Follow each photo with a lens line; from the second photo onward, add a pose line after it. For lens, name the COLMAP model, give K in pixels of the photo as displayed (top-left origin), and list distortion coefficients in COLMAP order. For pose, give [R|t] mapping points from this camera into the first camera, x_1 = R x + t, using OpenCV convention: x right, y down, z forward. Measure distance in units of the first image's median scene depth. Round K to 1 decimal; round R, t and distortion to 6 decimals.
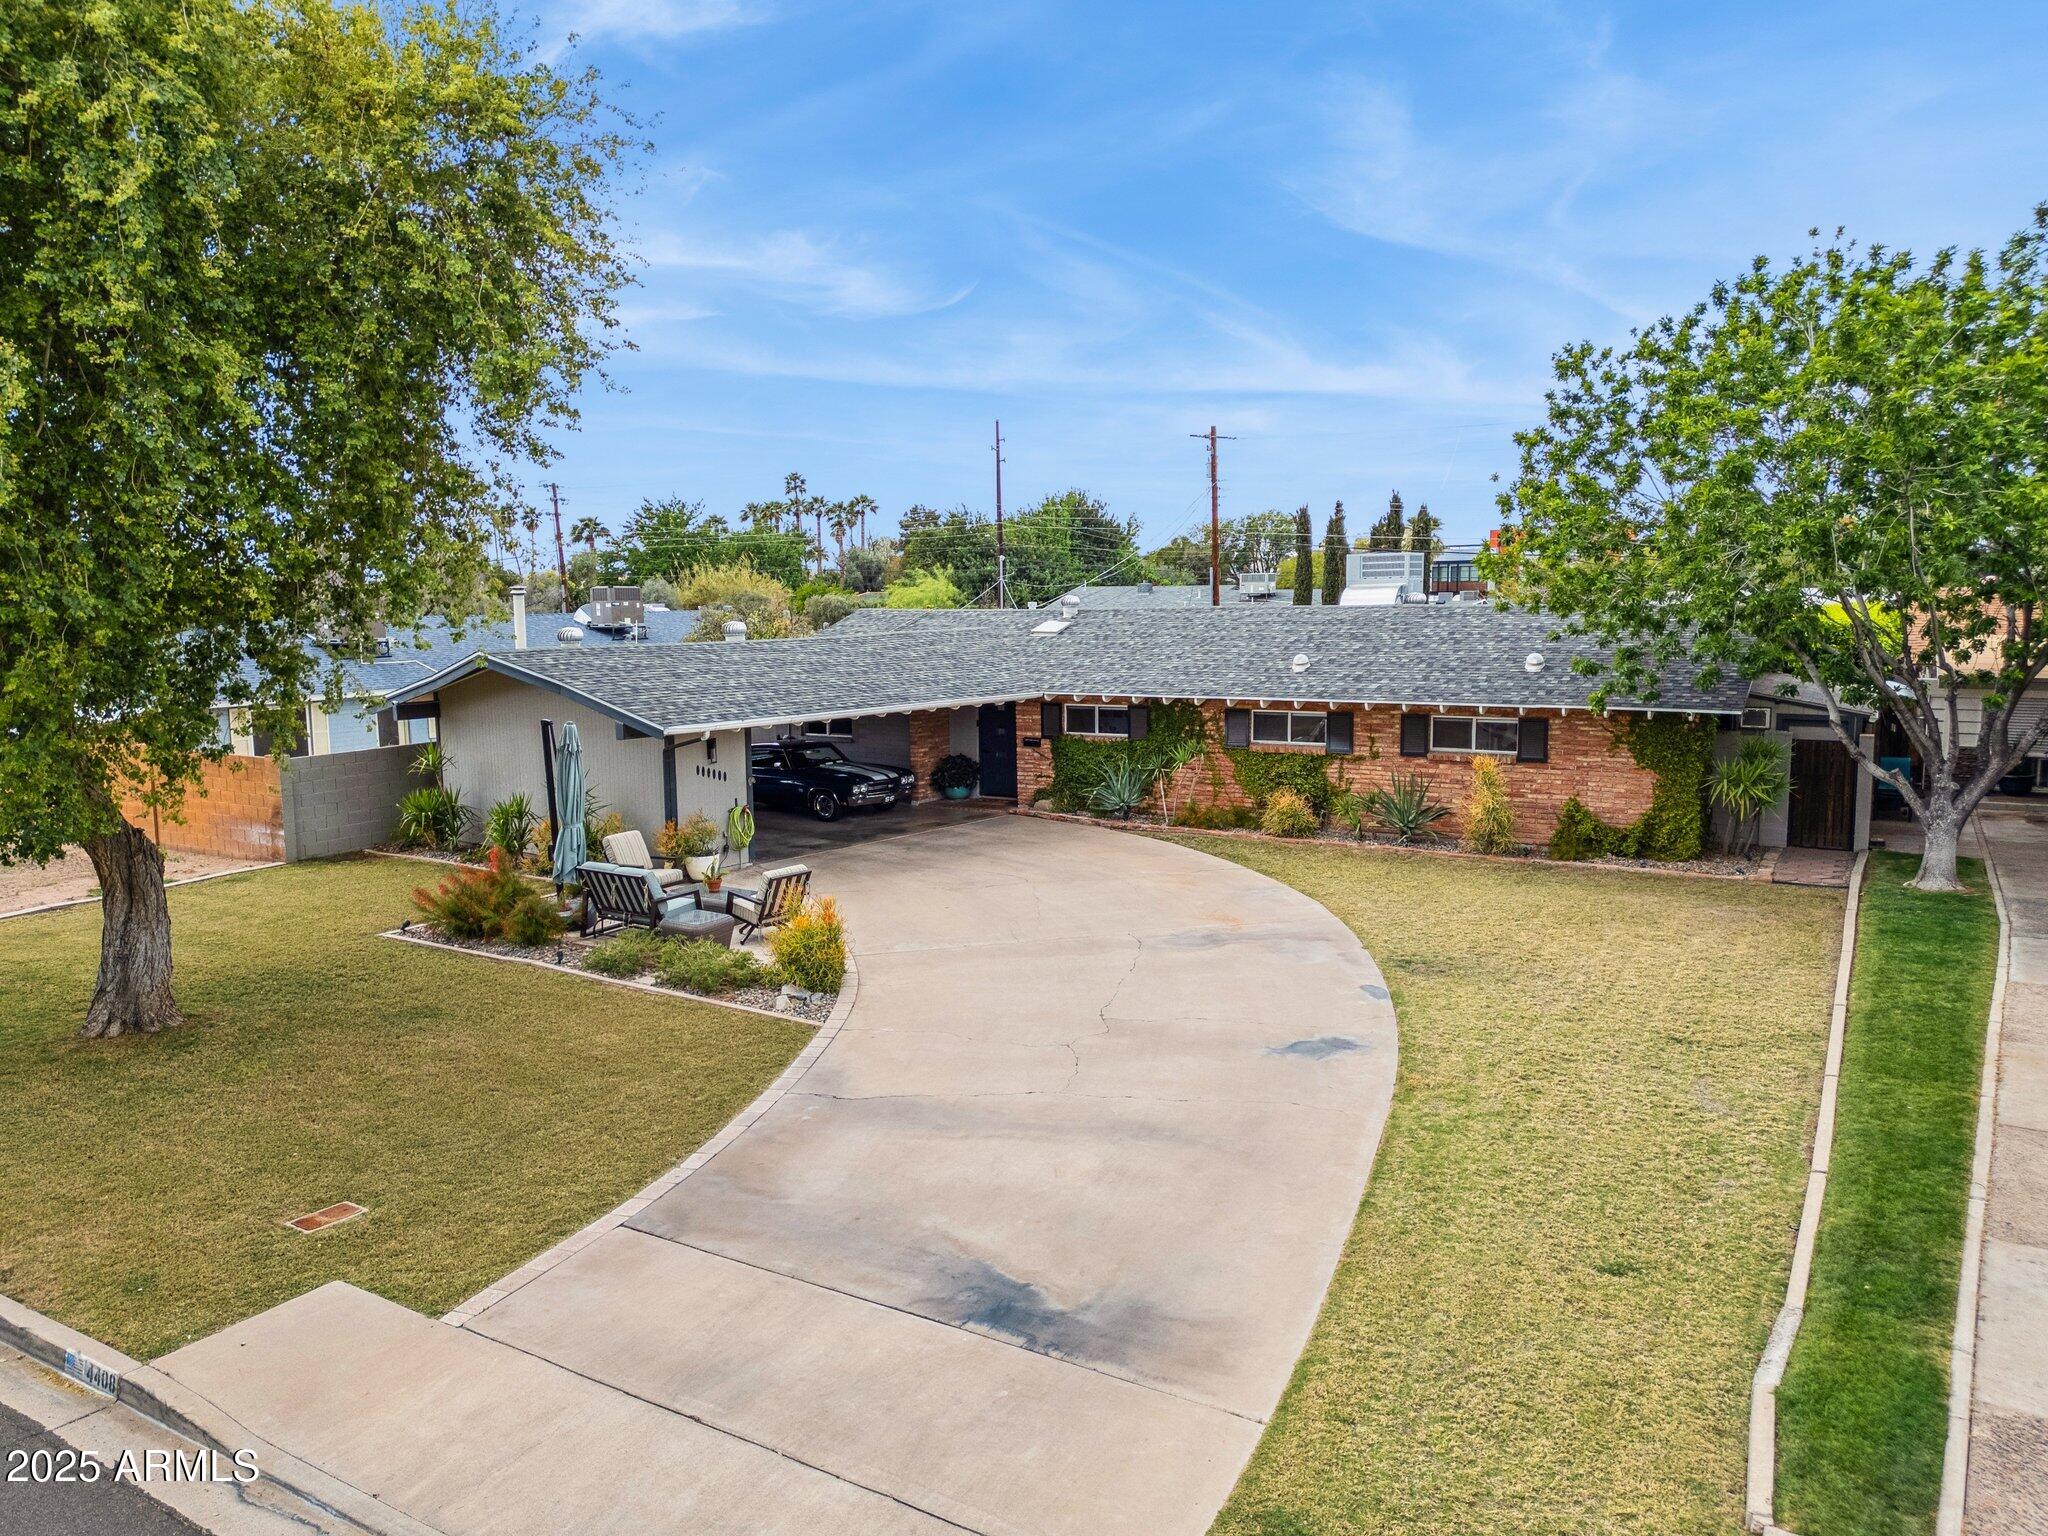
lens RADIAL K [[1476.8, 0, 1033.8], [0, 1476.8, 770.6], [0, 0, 1]] dist [0.088418, -0.094748]
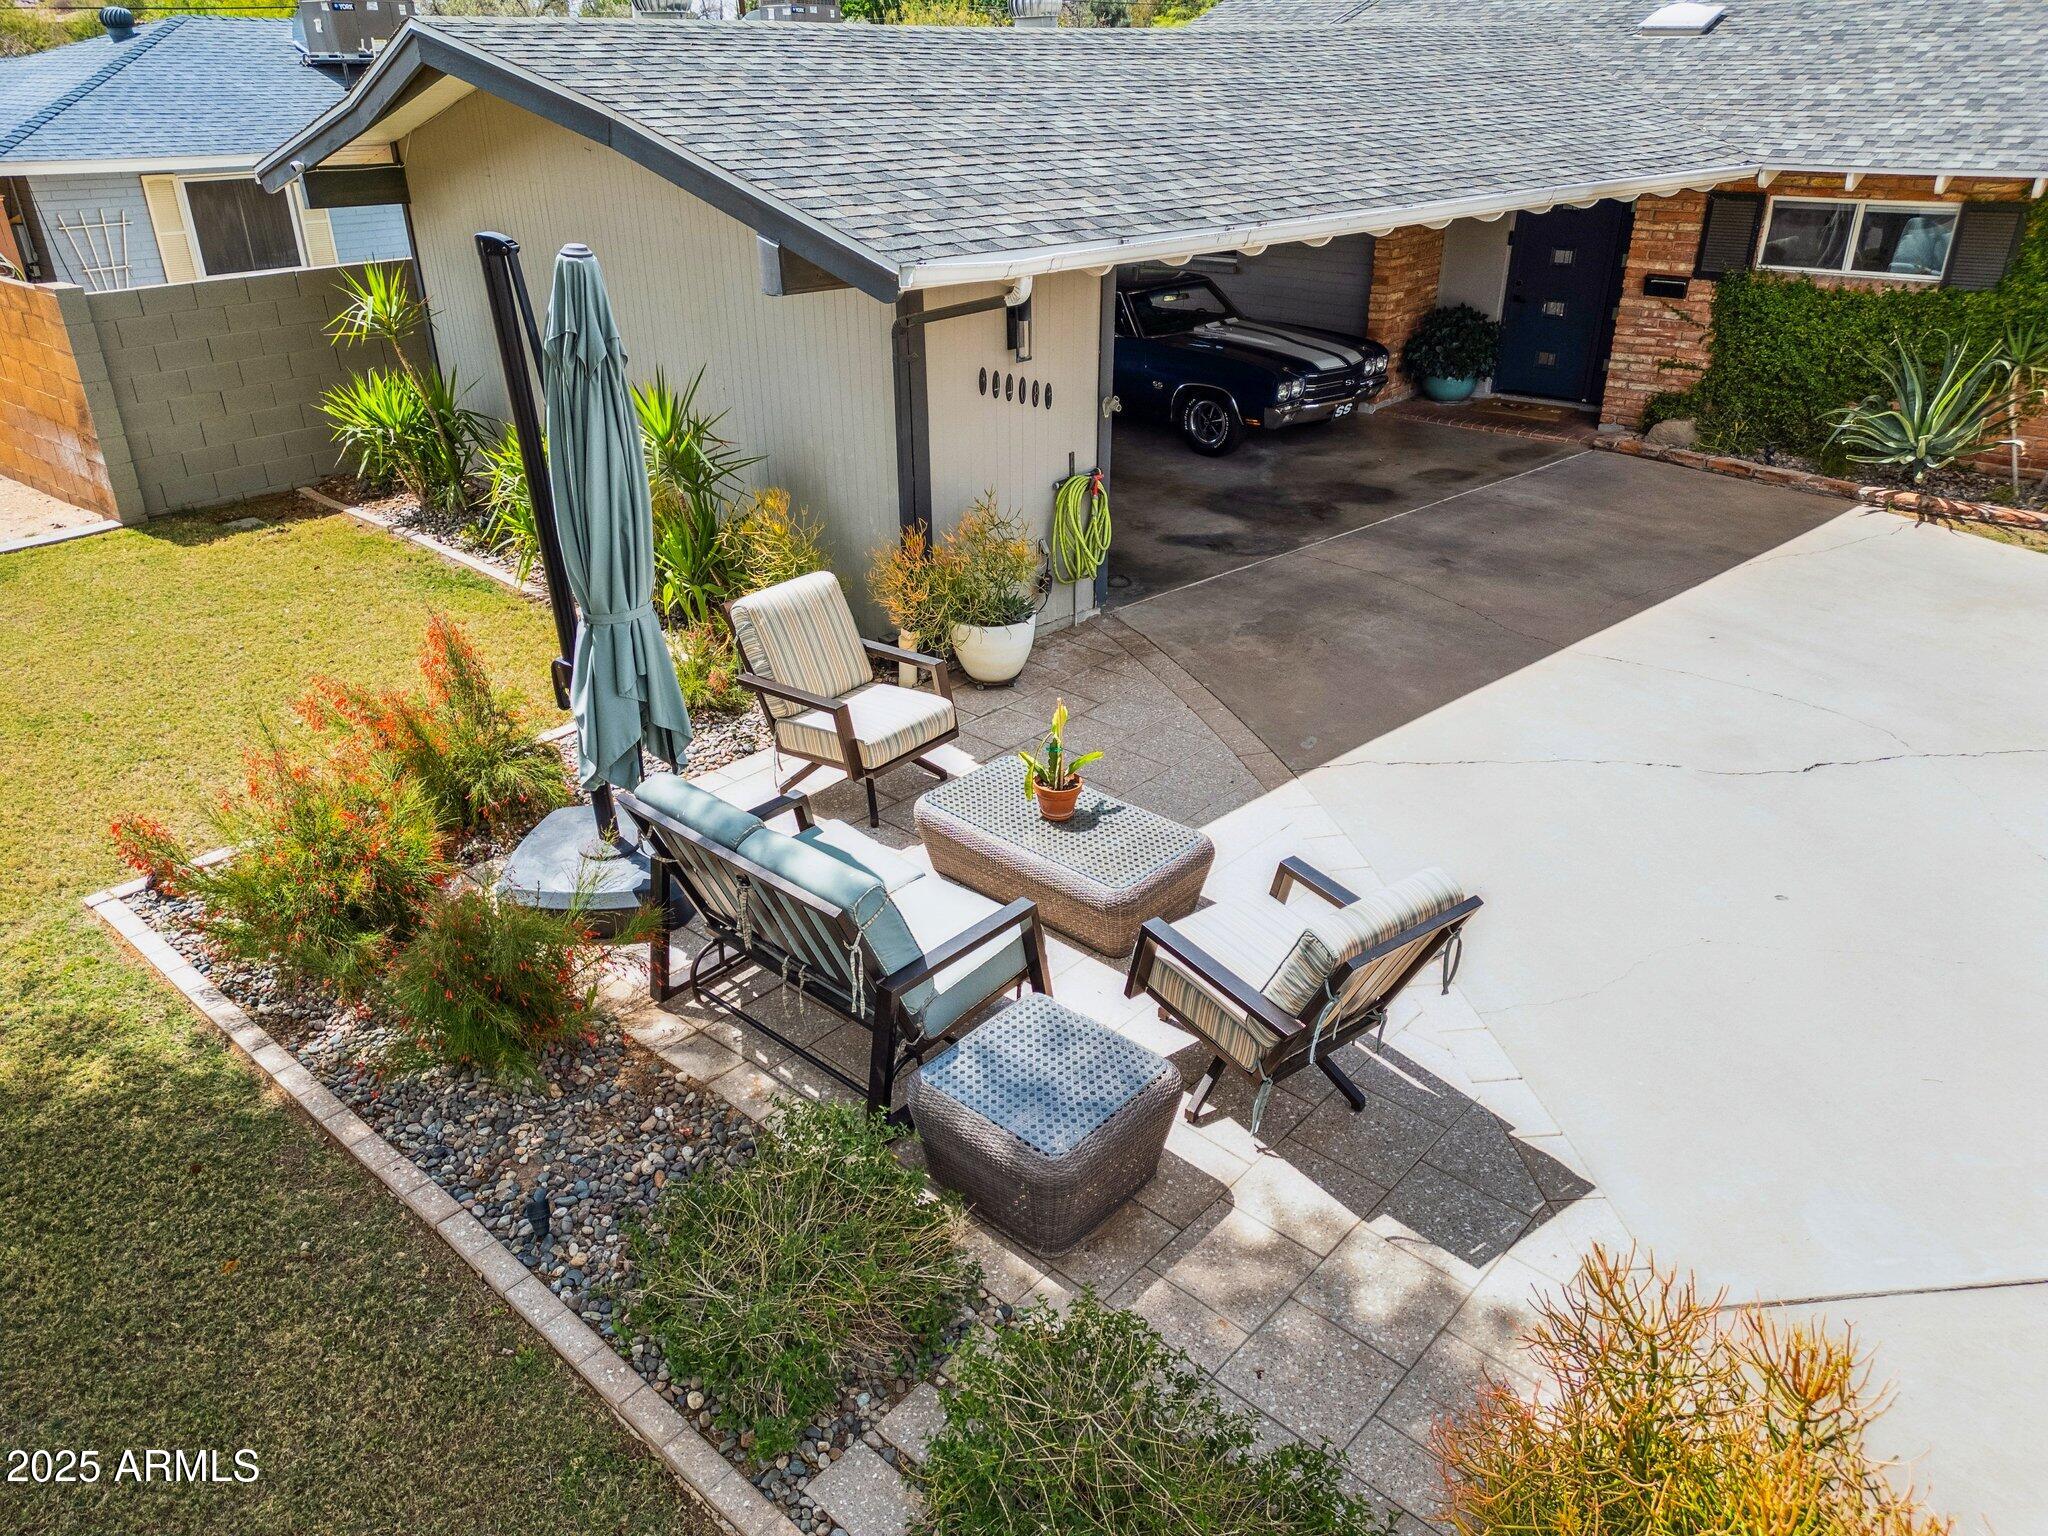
lens RADIAL K [[1433.4, 0, 1021.4], [0, 1433.4, 778.0], [0, 0, 1]] dist [0.087111, -0.087605]
pose [[0.989211, 0.071891, -0.127646, -0.173263], [-0.025295, 0.942043, 0.334537, -0.029355], [0.144298, -0.327699, 0.933698, 0.668490]]
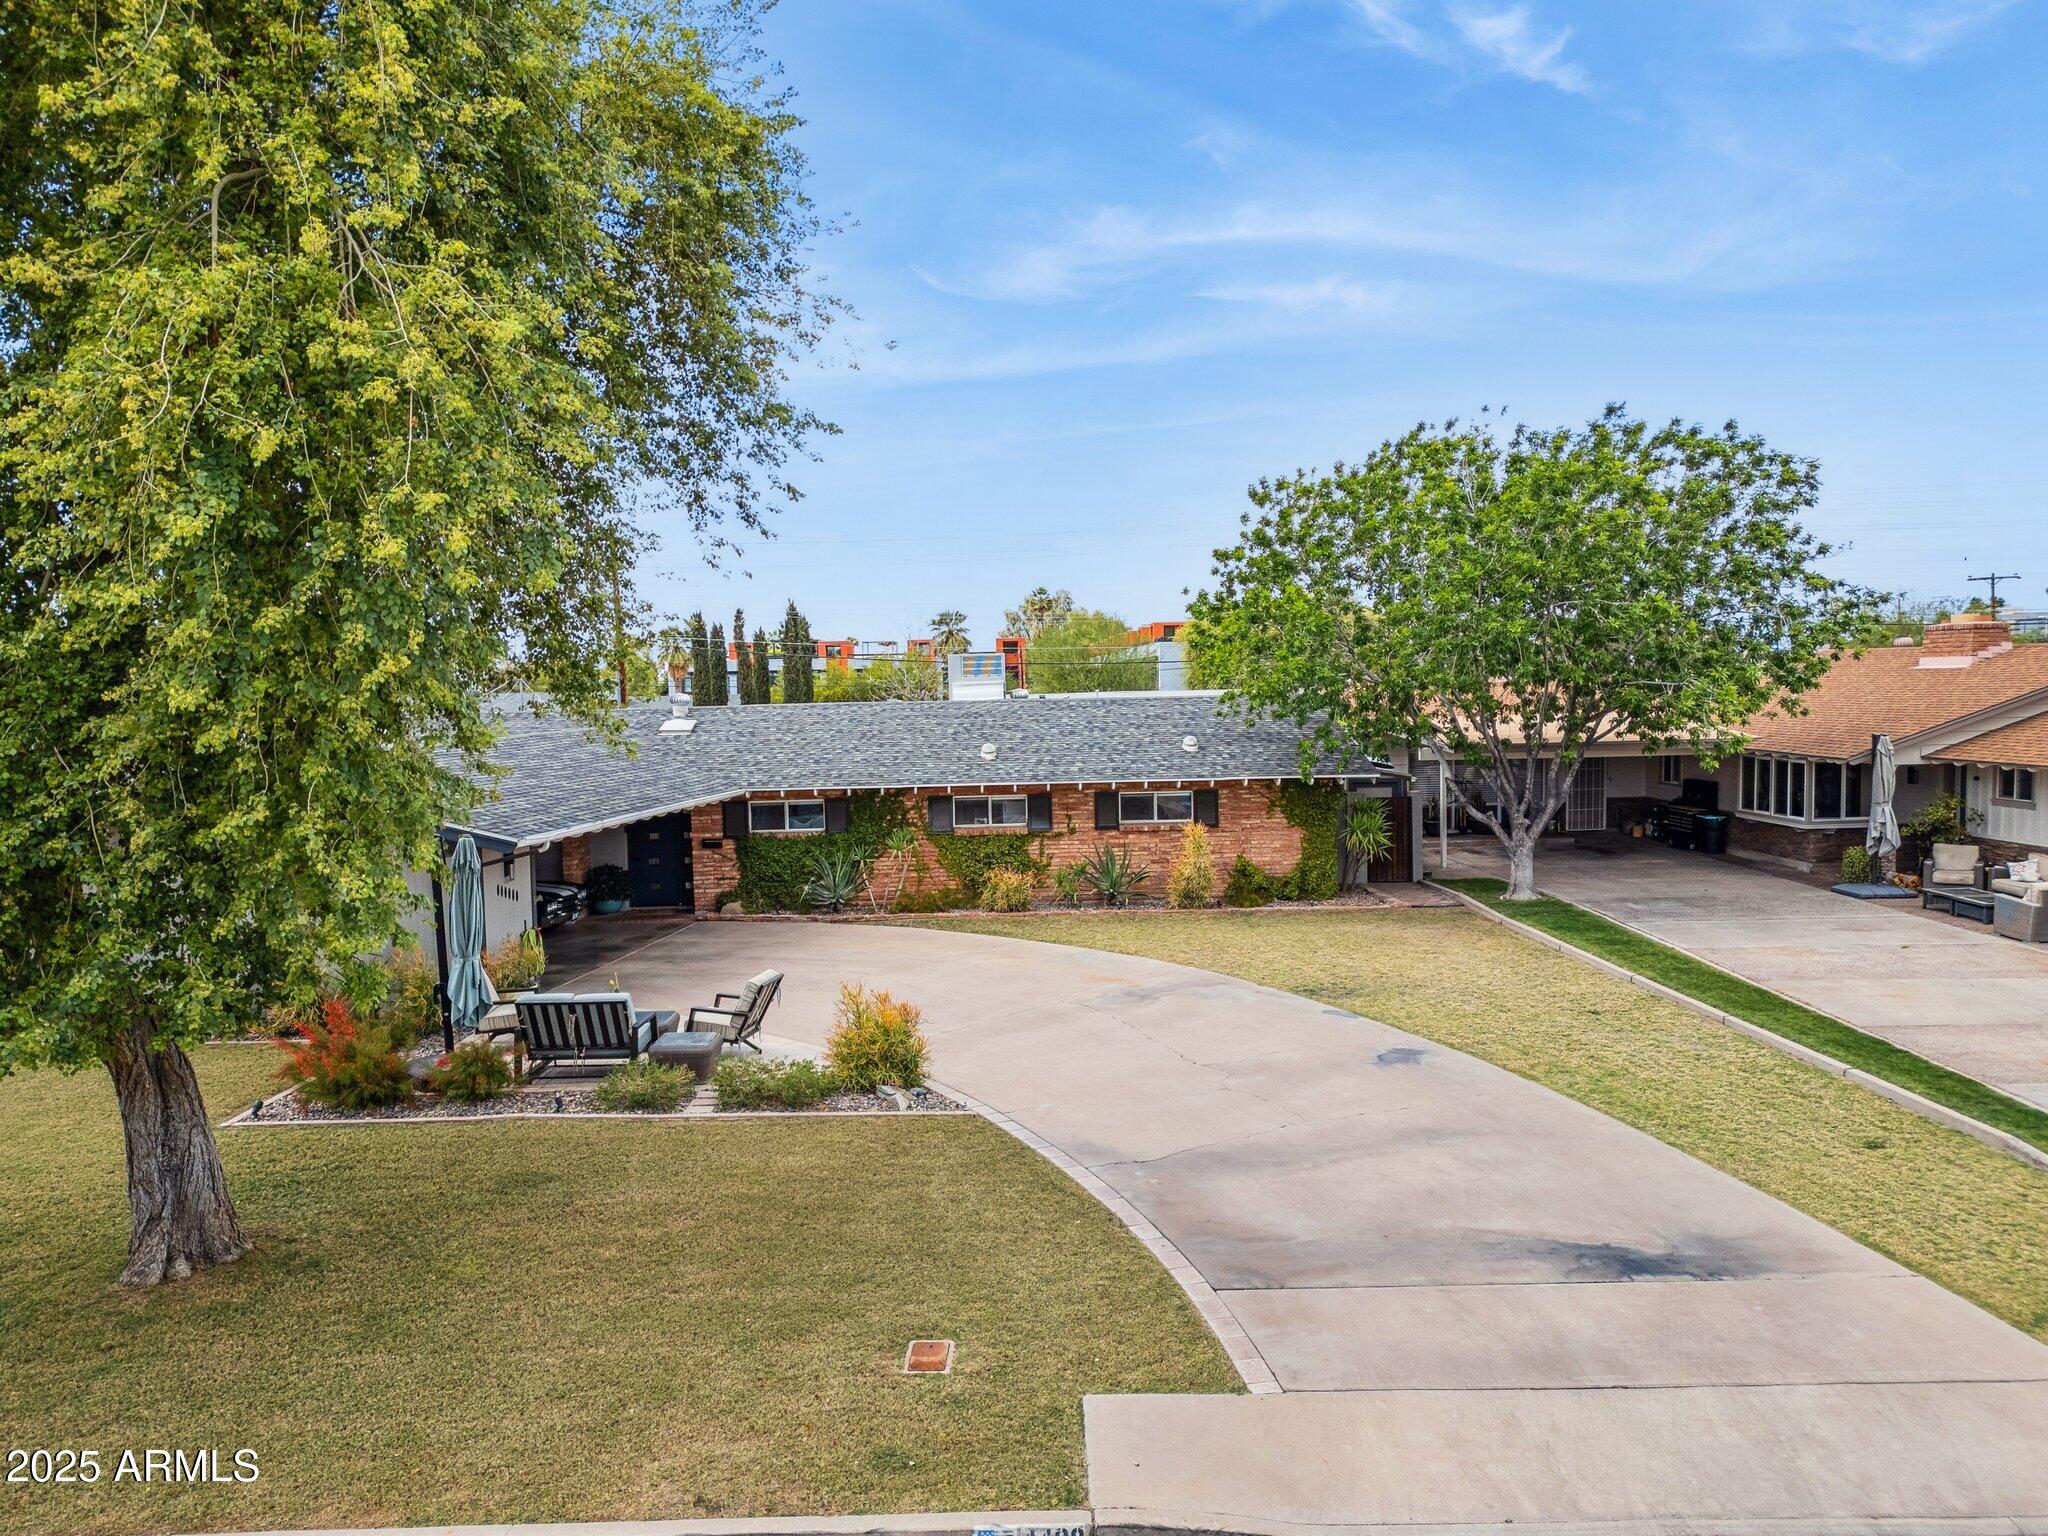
lens RADIAL K [[1476.8, 0, 1033.8], [0, 1476.8, 770.6], [0, 0, 1]] dist [0.088418, -0.094748]
pose [[0.844074, -0.037520, 0.534913, -0.452278], [0.077790, 0.995564, -0.052919, 0.000981], [-0.530554, 0.086278, 0.843249, 0.096732]]
